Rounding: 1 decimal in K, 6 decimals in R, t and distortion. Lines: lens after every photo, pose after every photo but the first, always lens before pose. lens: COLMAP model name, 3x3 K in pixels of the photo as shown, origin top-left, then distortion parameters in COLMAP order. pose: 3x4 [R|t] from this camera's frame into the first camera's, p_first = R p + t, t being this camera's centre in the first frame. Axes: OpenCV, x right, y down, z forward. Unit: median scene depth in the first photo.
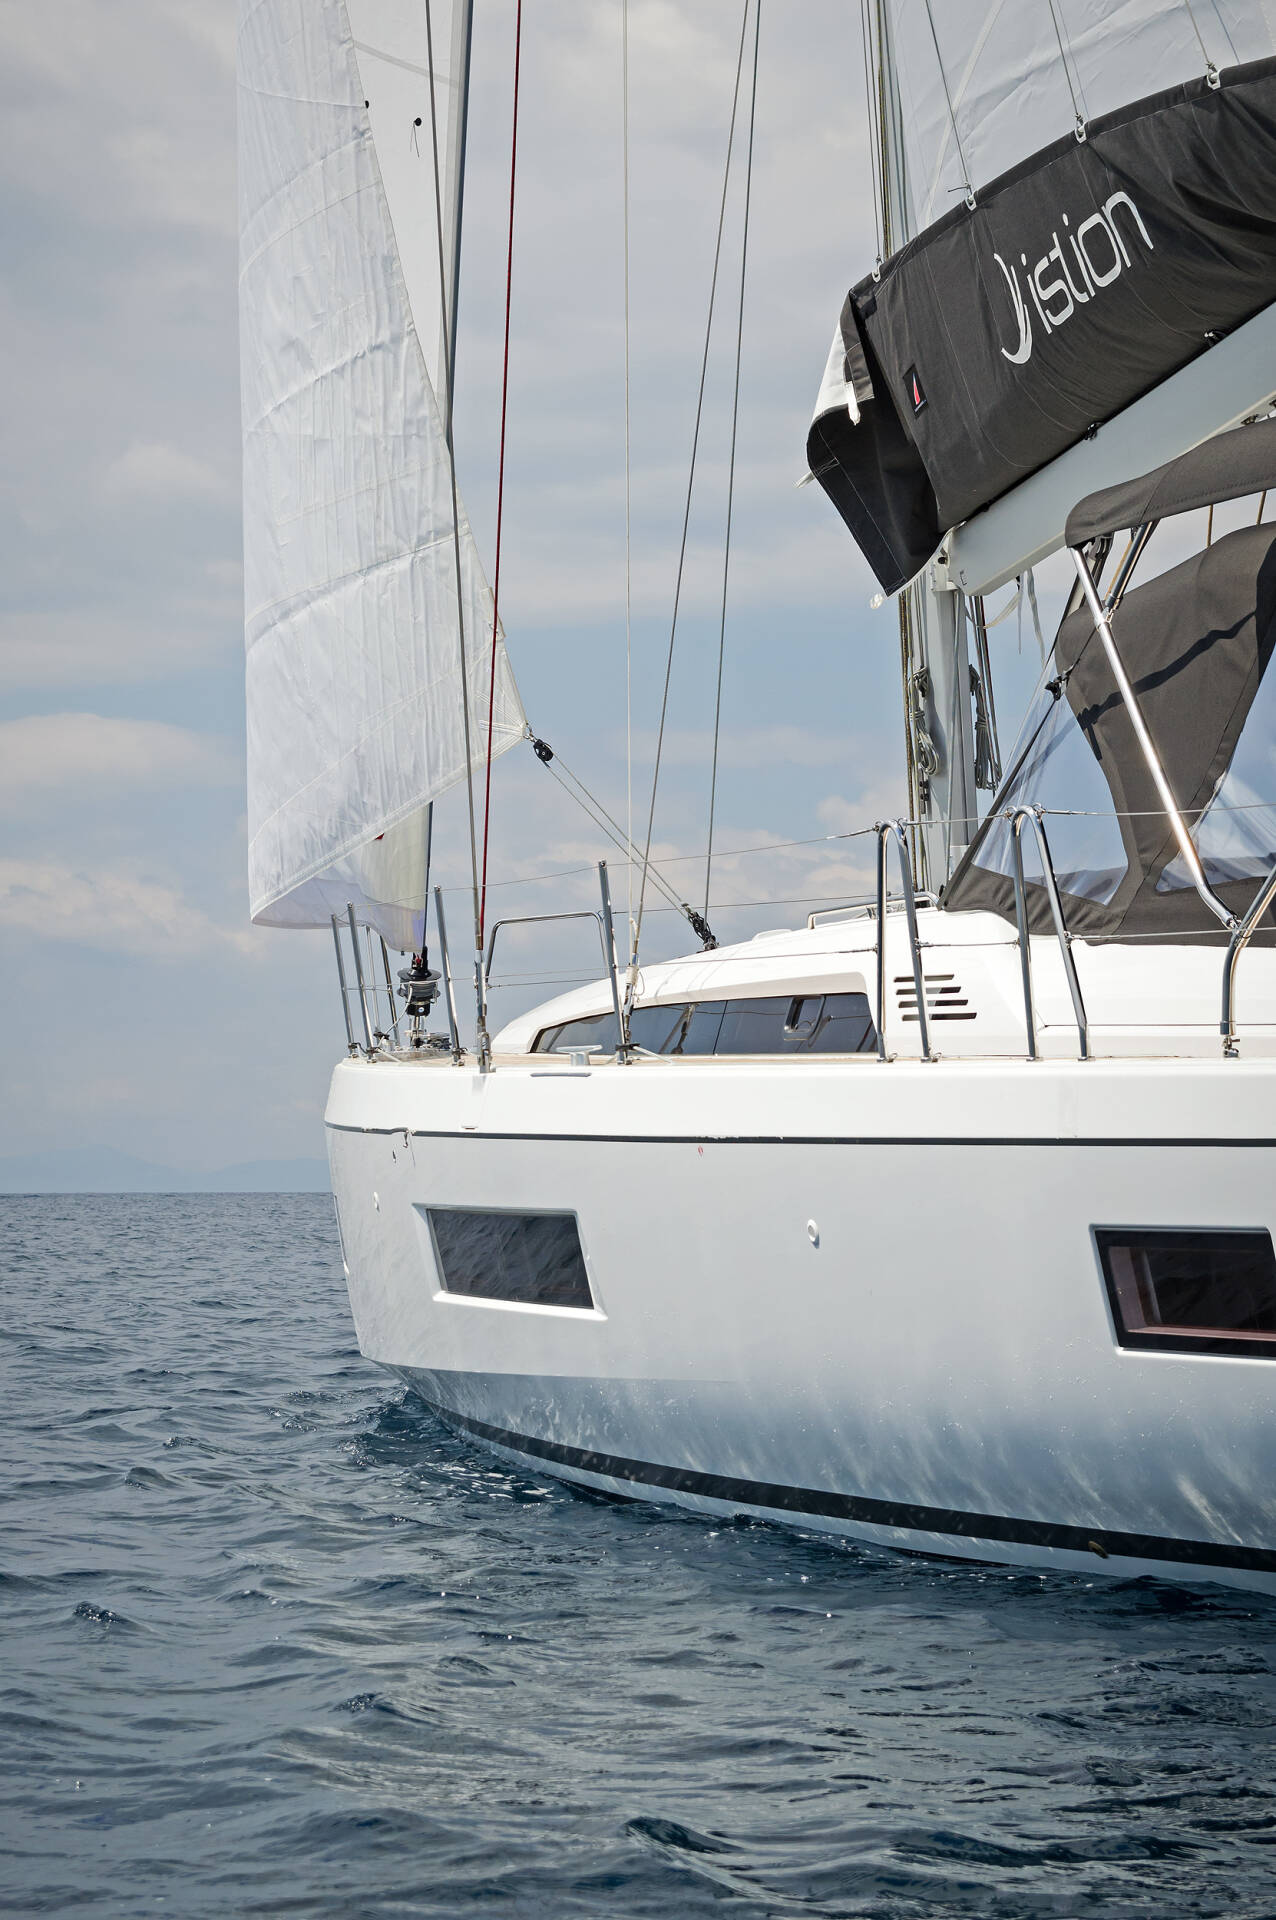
lens RADIAL K [[3992.2, 0, 639.1], [0, 3992.2, 959.2], [0, 0, 1]] dist [-0.544557, 0.000000]
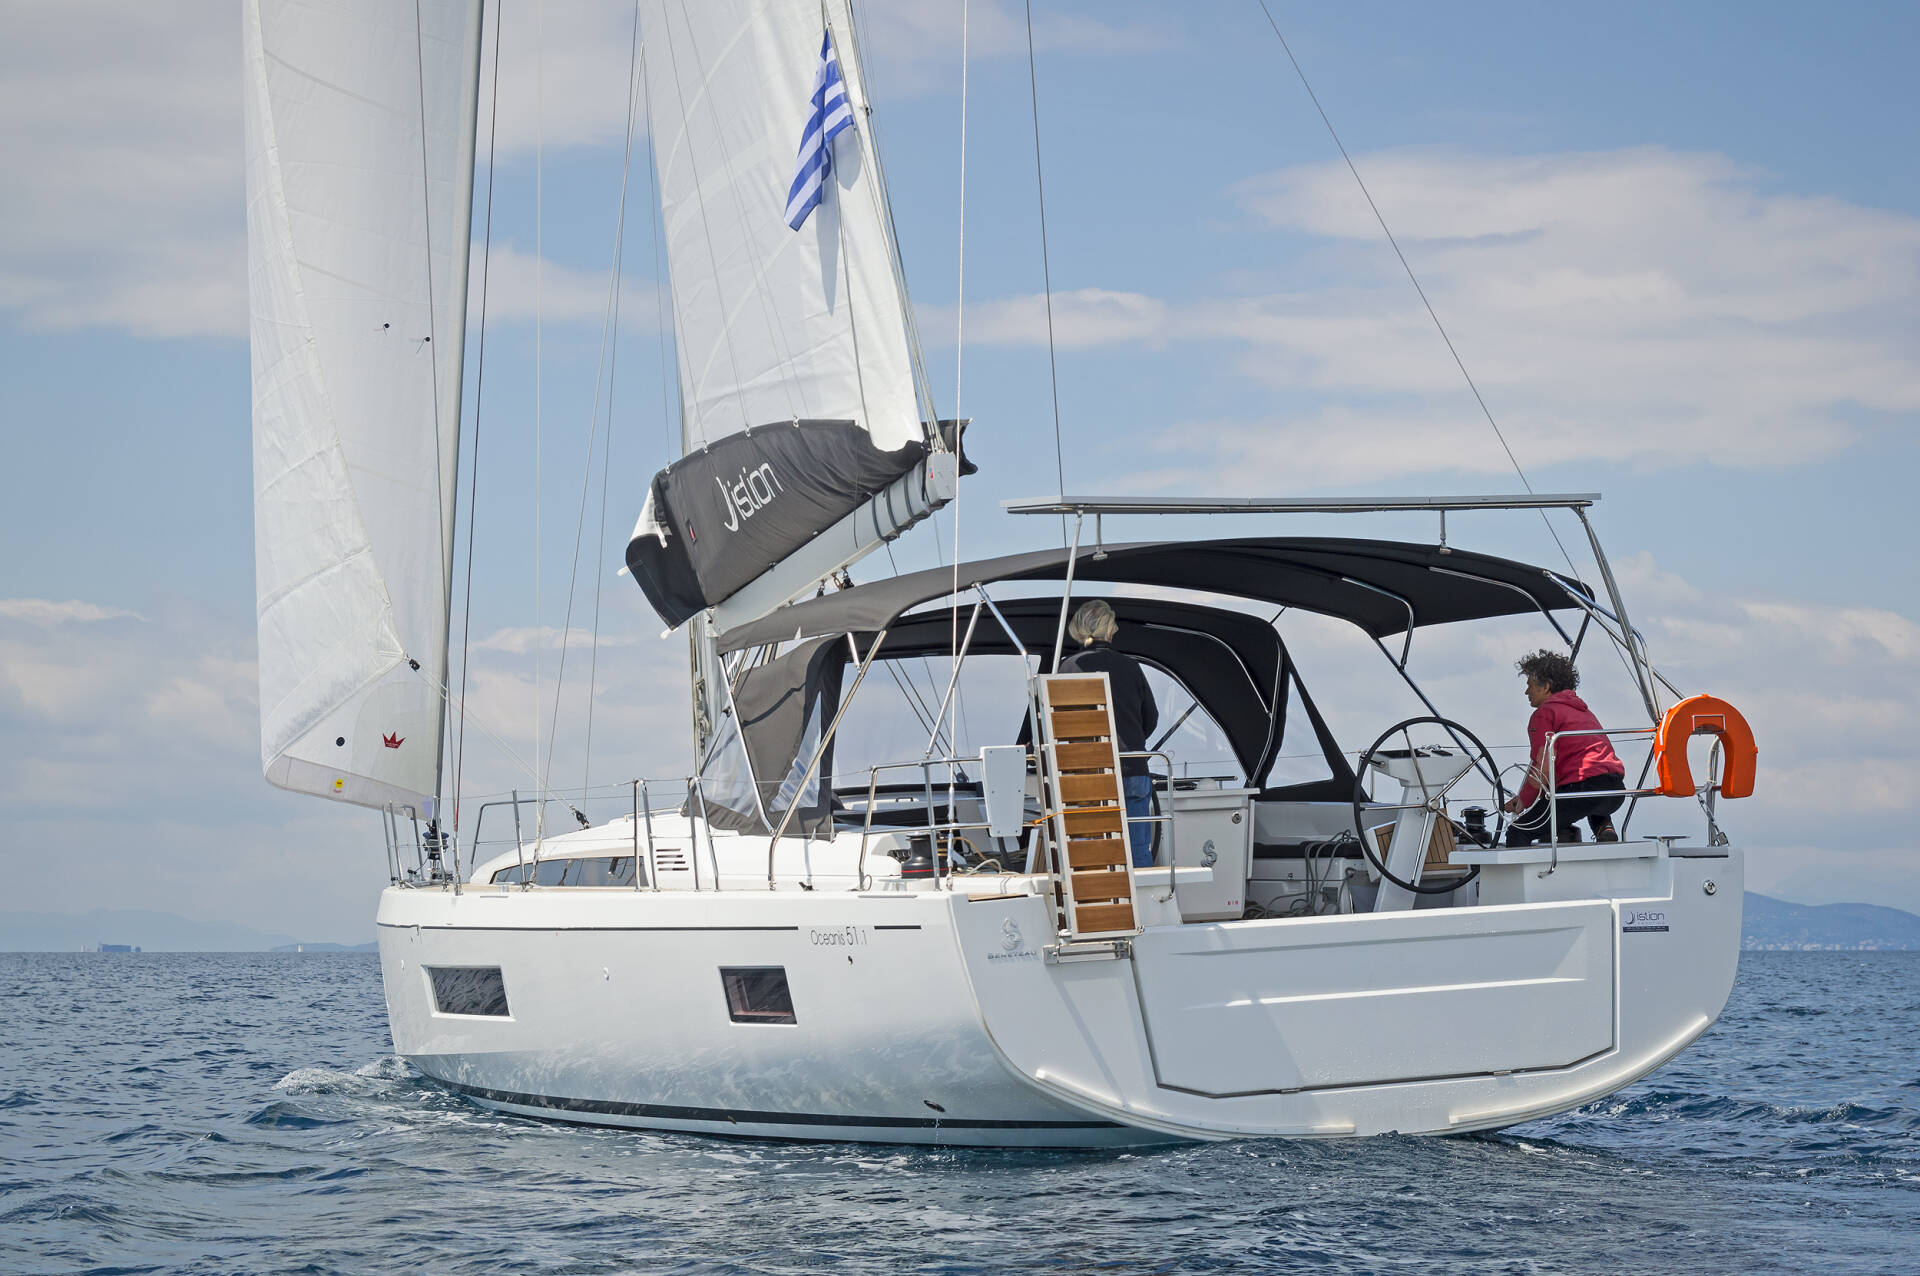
lens RADIAL K [[3706.3, 0, 960.0], [0, 3706.3, 641.8], [0, 0, 1]] dist [-0.173877, 0.000000]
pose [[0.997166, 0.005010, 0.075063, 0.071943], [-0.002063, 0.999226, -0.039283, -0.025571], [-0.075202, 0.039017, 0.996405, -0.835865]]
